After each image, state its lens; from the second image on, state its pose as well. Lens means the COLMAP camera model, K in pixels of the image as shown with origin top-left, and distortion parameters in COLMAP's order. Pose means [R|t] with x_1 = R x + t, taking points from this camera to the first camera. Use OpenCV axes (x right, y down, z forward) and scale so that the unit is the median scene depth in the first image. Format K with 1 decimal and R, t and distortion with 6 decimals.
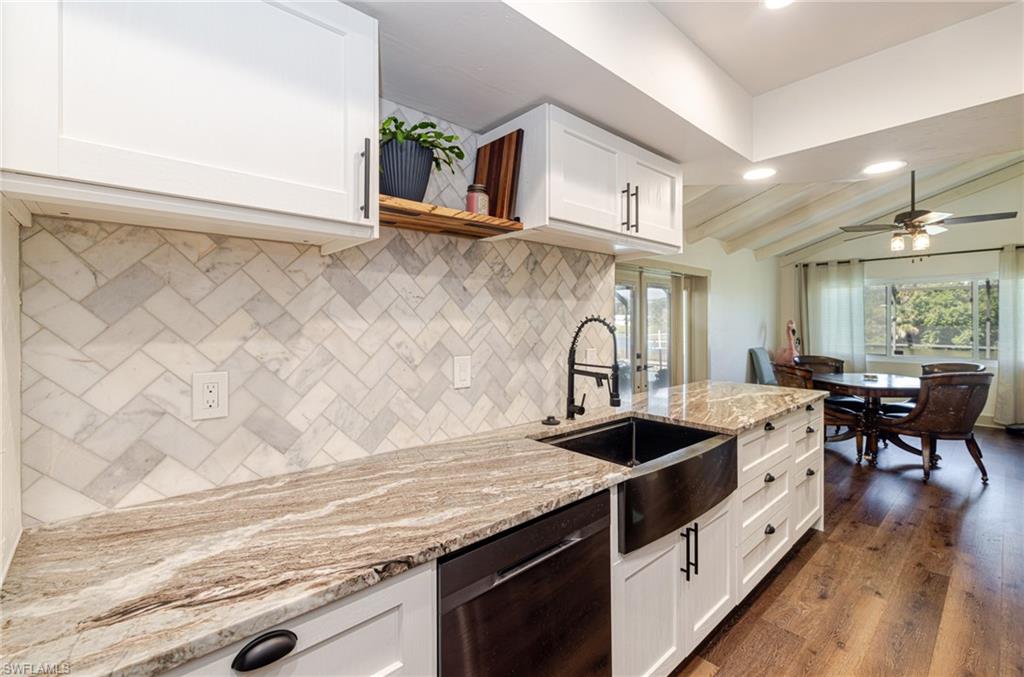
lens RADIAL K [[442.5, 0, 512.3], [0, 442.5, 315.6], [0, 0, 1]] dist [0.001471, 0.000071]
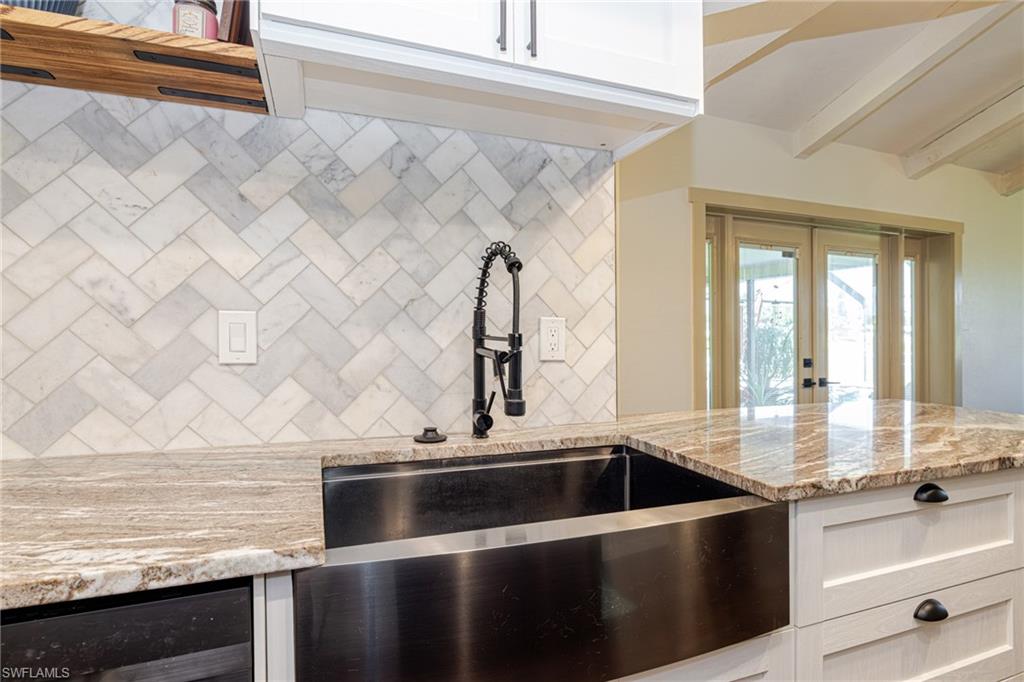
lens RADIAL K [[527.0, 0, 503.9], [0, 527.0, 326.0], [0, 0, 1]] dist [-0.002033, -0.000395]
pose [[0.932590, 0.003820, -0.360918, 0.454997], [-0.001507, 0.999976, 0.006690, 0.102387], [0.360935, -0.005695, 0.932573, 0.448396]]
